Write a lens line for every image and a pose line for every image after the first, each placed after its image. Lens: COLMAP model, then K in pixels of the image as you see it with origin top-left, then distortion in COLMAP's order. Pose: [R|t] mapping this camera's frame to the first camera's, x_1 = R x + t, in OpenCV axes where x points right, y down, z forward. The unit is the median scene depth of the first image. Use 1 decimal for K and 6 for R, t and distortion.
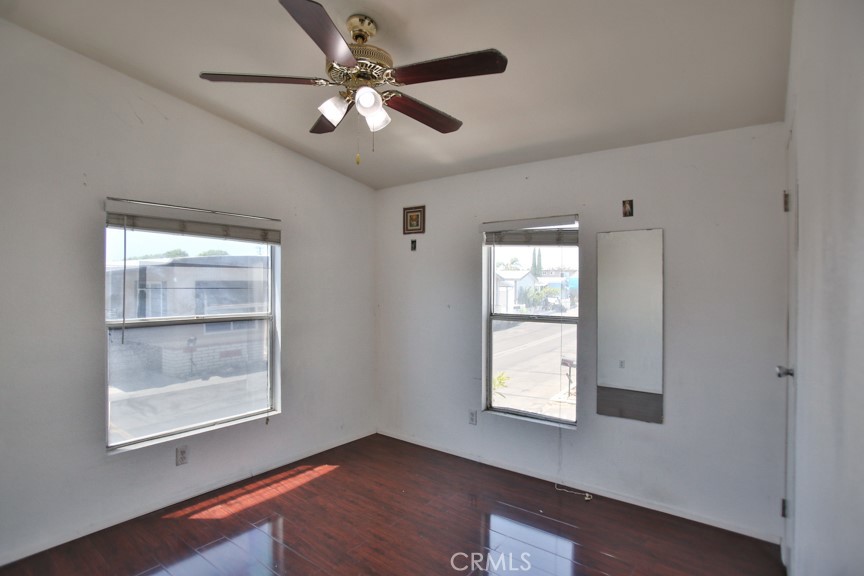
lens RADIAL K [[443.3, 0, 439.5], [0, 443.3, 285.5], [0, 0, 1]] dist [-0.060652, 0.025983]
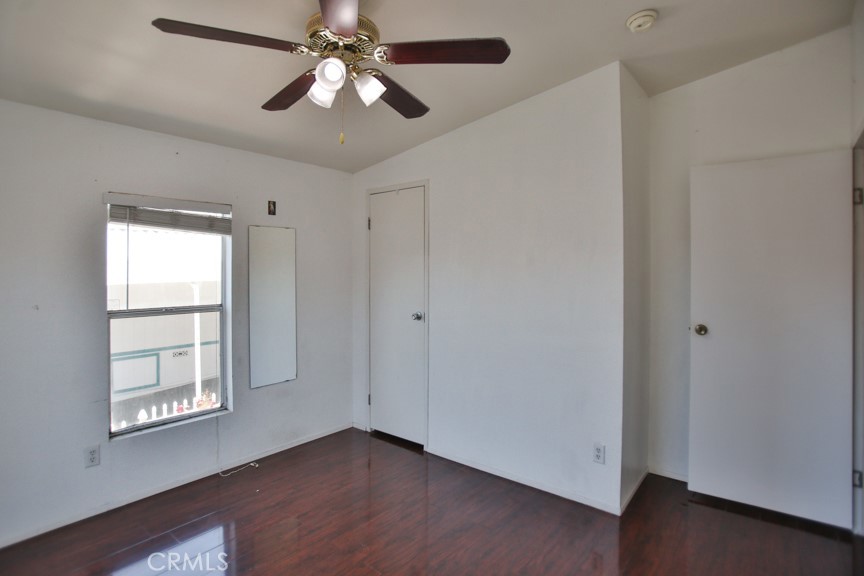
lens RADIAL K [[443.3, 0, 439.5], [0, 443.3, 285.5], [0, 0, 1]] dist [-0.060652, 0.025983]
pose [[0.029080, -0.034553, 0.998980, -0.705564], [0.007129, 0.999384, 0.034360, -0.003202], [-0.999552, 0.006123, 0.029308, 0.477468]]
